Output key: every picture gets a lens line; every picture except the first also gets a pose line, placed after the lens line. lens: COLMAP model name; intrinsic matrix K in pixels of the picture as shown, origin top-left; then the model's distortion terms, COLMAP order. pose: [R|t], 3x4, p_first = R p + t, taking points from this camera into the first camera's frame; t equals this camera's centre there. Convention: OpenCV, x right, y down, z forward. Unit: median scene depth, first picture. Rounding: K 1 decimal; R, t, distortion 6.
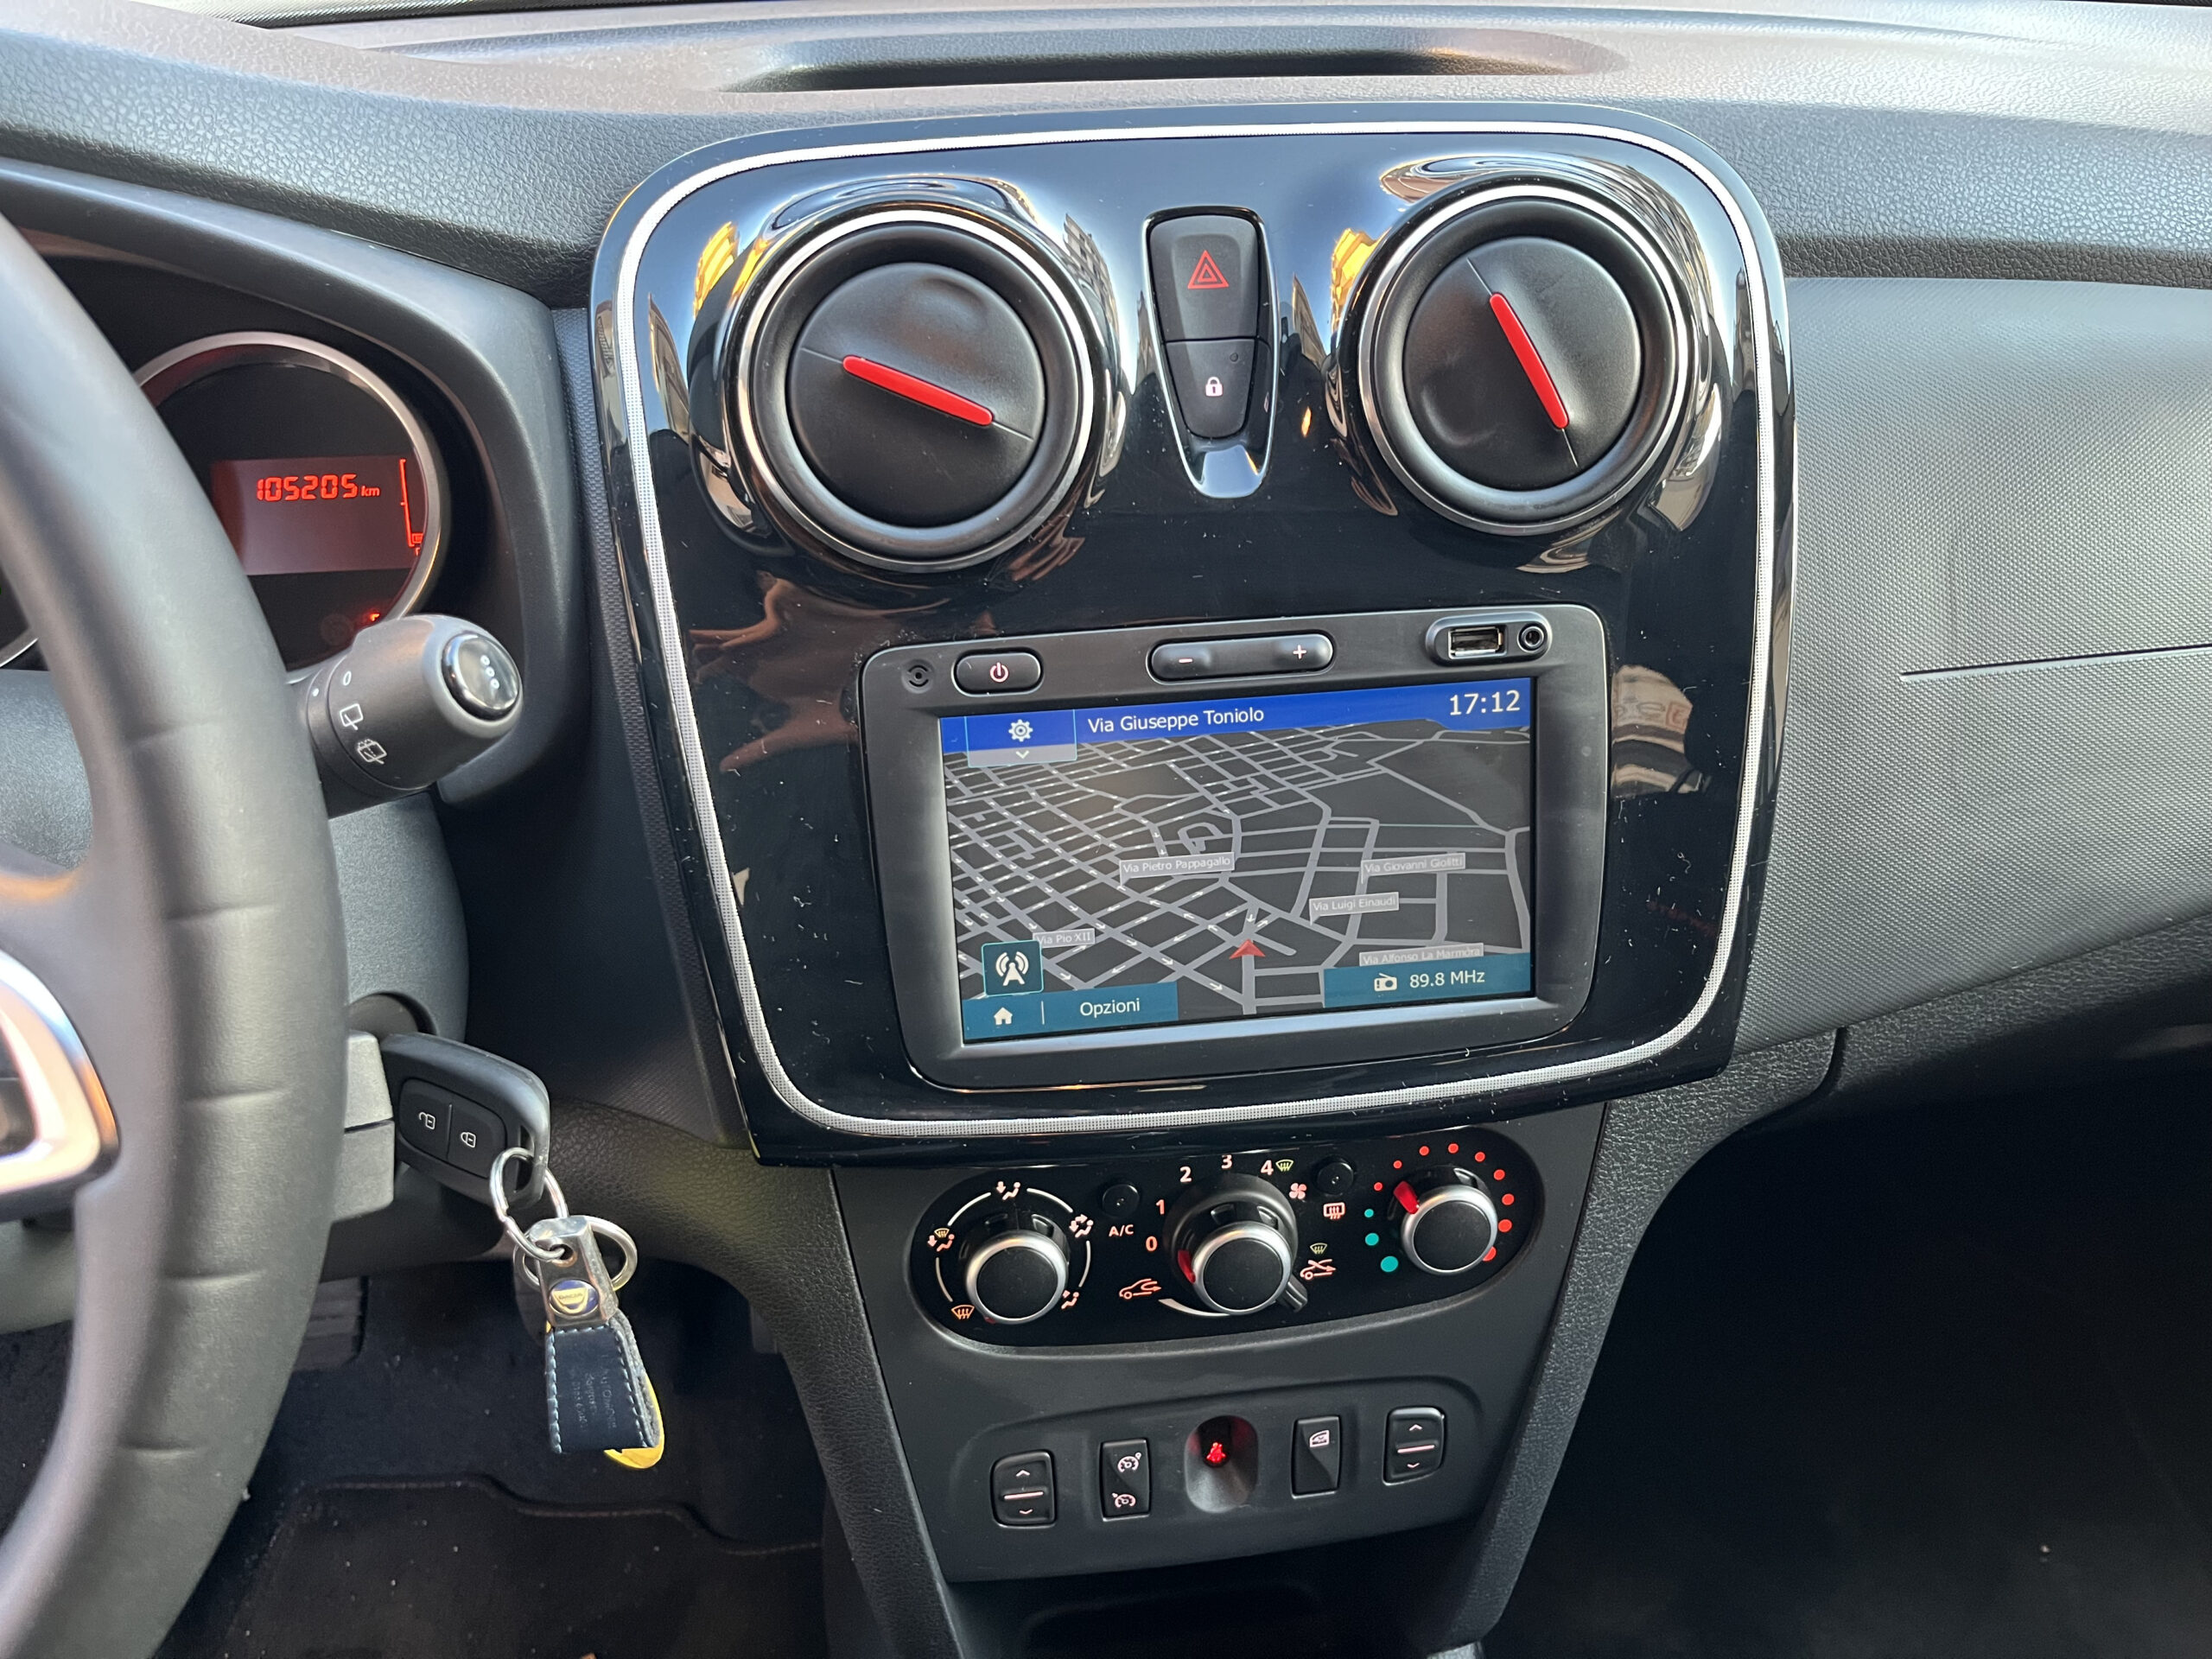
lens RADIAL K [[1678.4, 0, 1106.2], [0, 1678.4, 834.8], [0, 0, 1]] dist [0.064273, -0.090181]
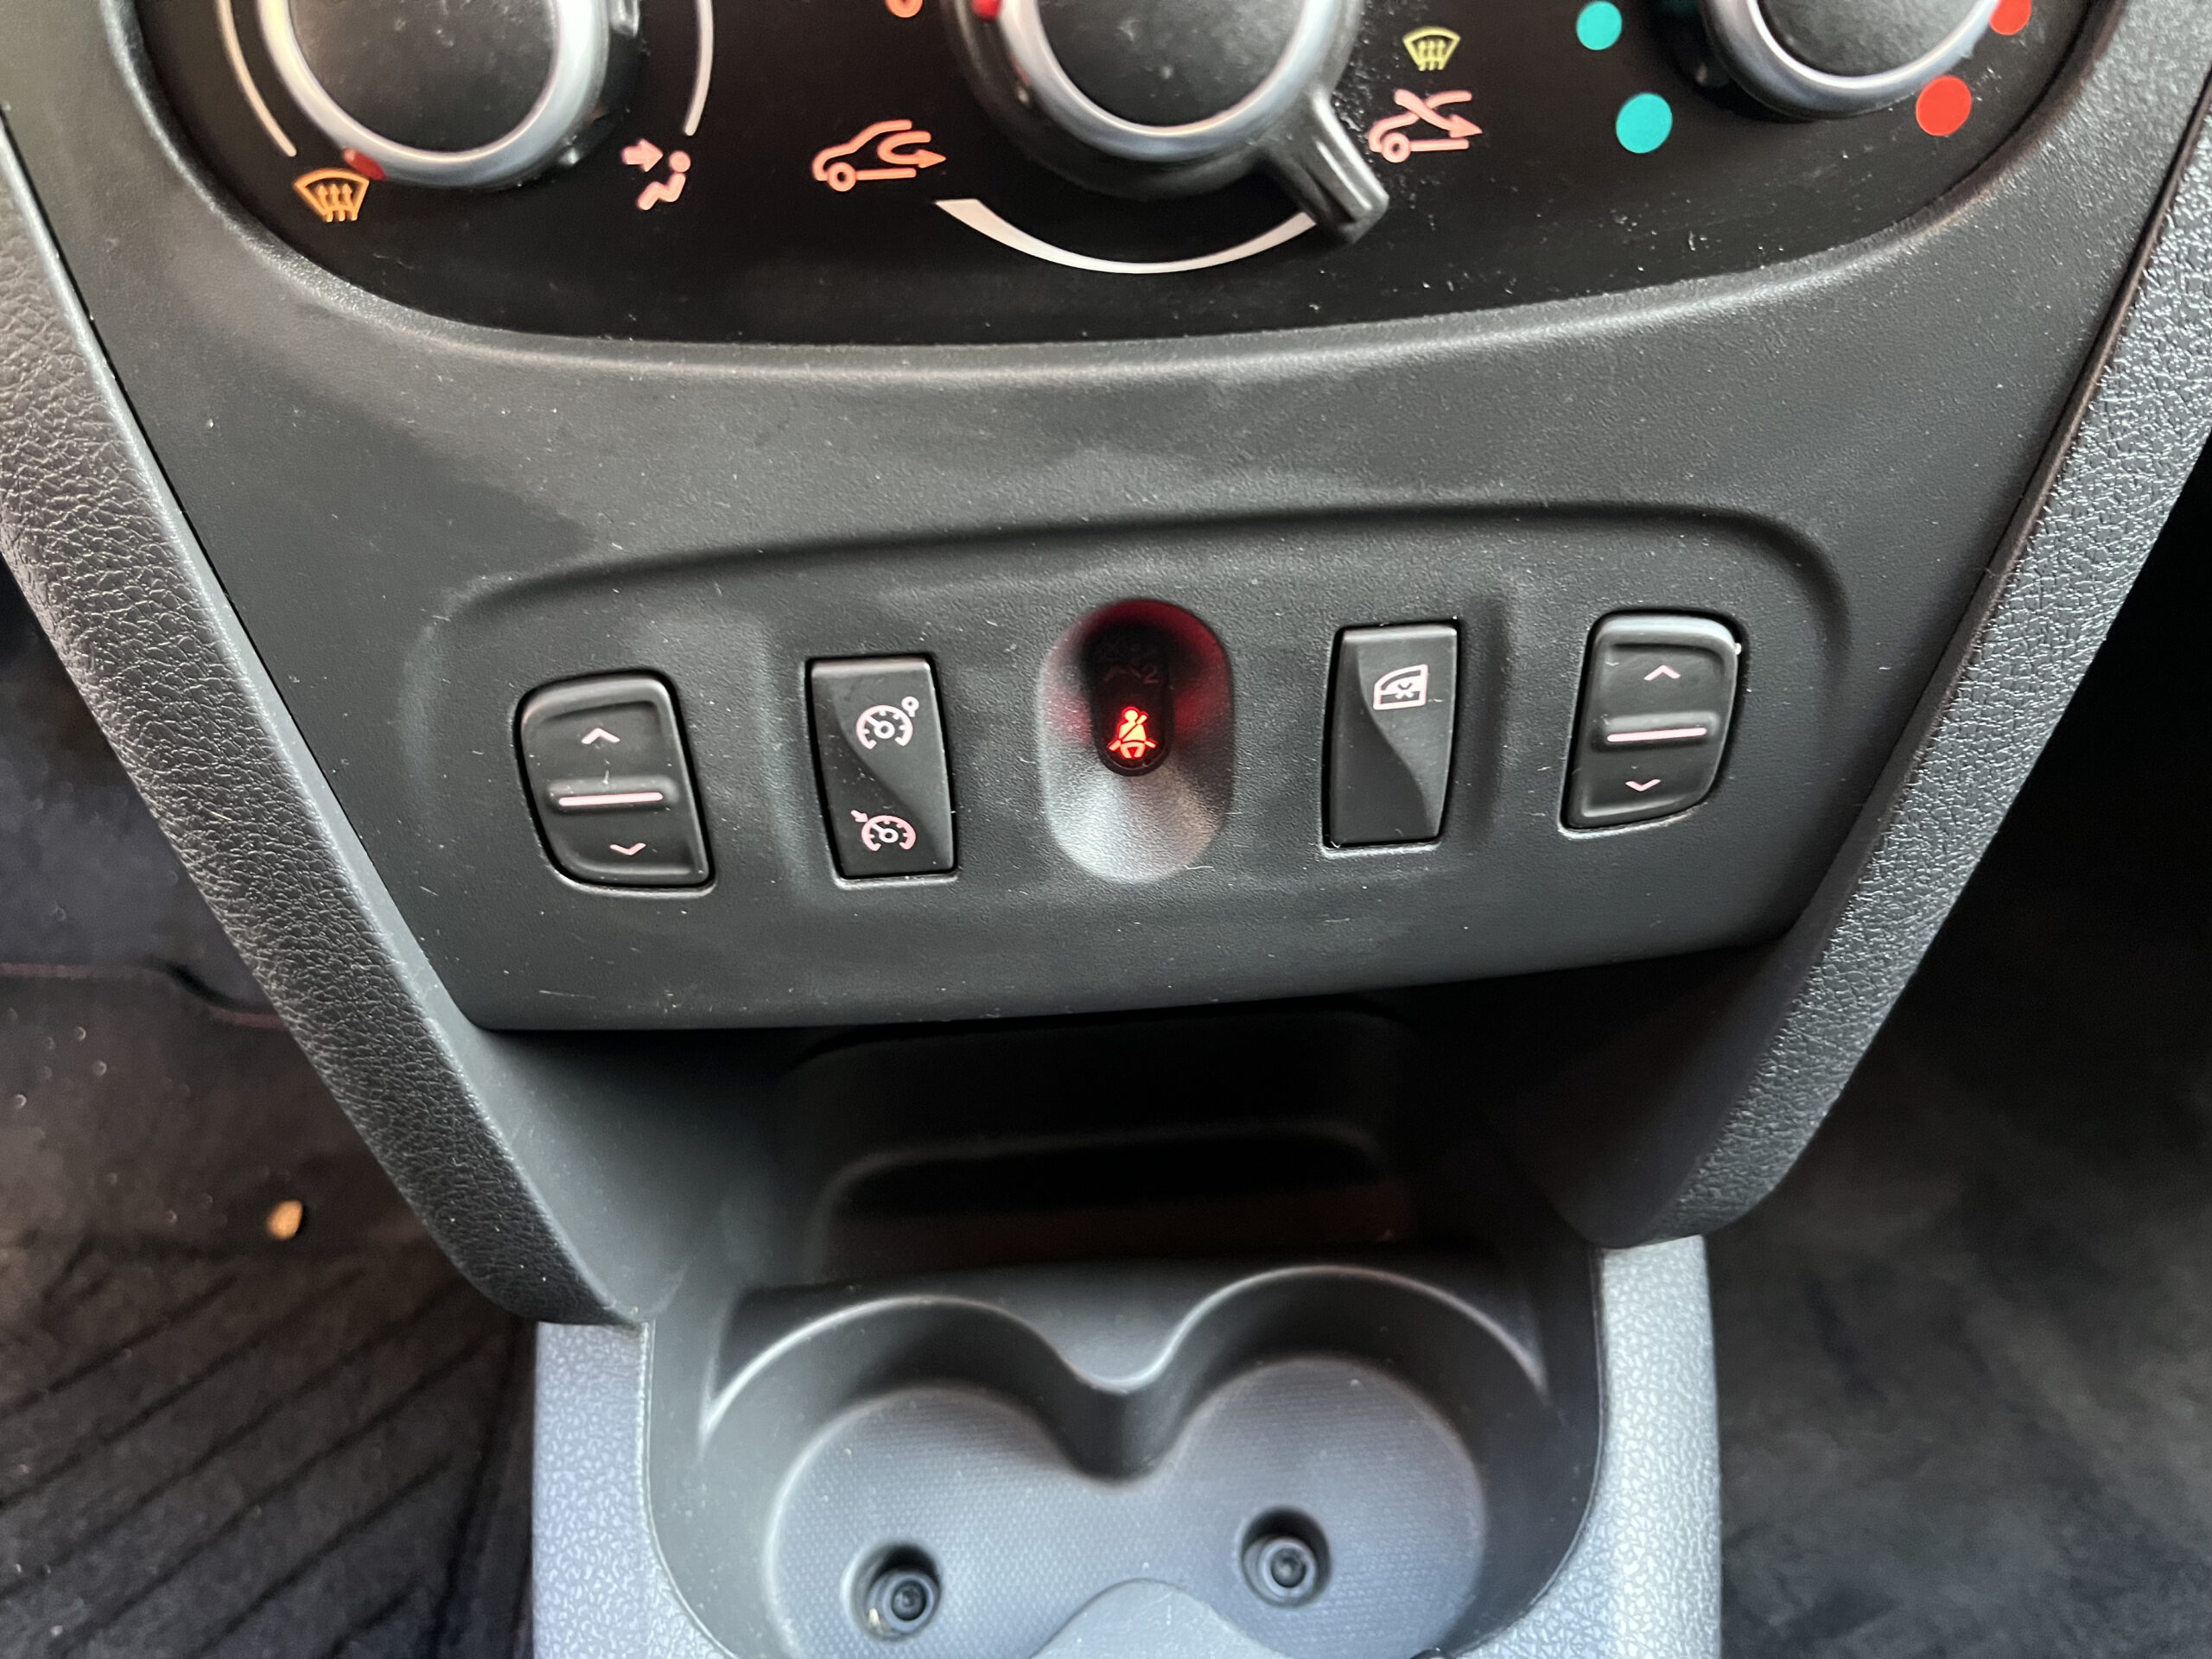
lens RADIAL K [[1678.4, 0, 1121.3], [0, 1678.4, 787.6], [0, 0, 1]] dist [0.064273, -0.090181]
pose [[0.997793, 0.034328, -0.056844, 0.094560], [-0.024567, 0.986108, 0.164280, 0.349964], [0.061693, -0.162521, 0.984774, 0.686185]]
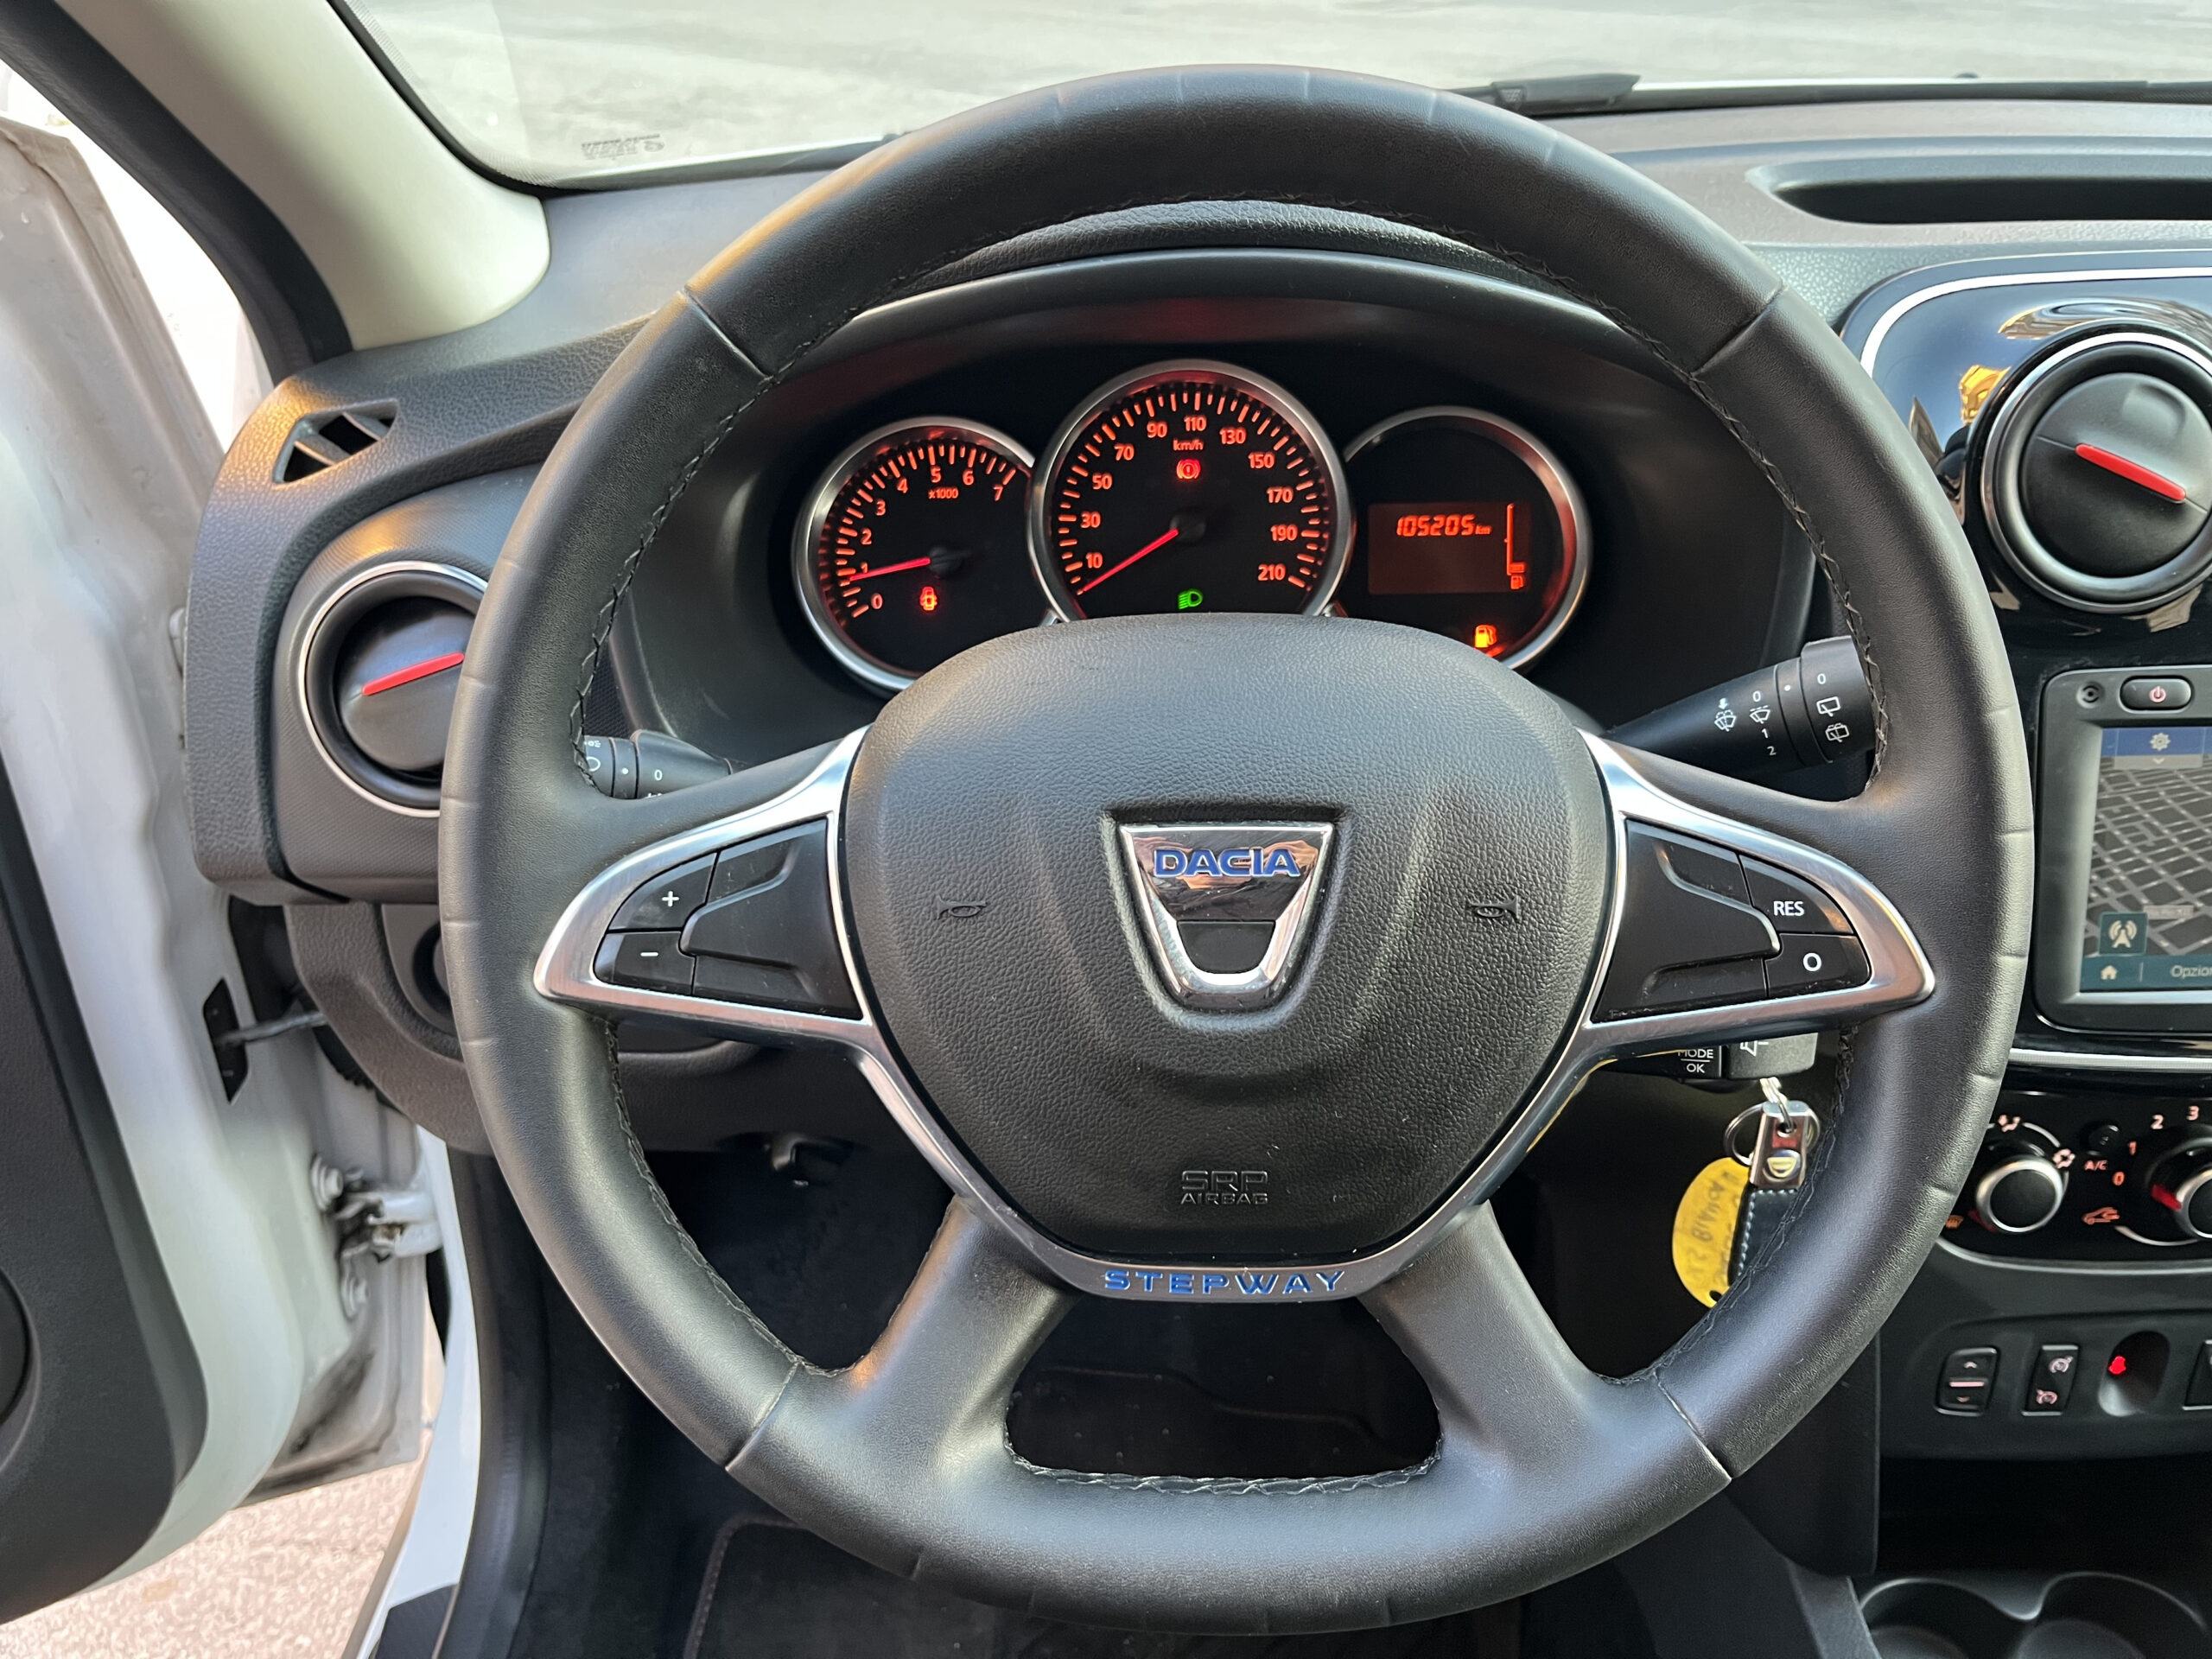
lens RADIAL K [[1678.4, 0, 1115.8], [0, 1678.4, 832.4], [0, 0, 1]] dist [0.064273, -0.090181]
pose [[0.992099, 0.054872, -0.112817, -0.574644], [-0.056434, 0.998349, -0.010697, 0.052970], [0.112044, 0.016979, 0.993558, -0.286088]]
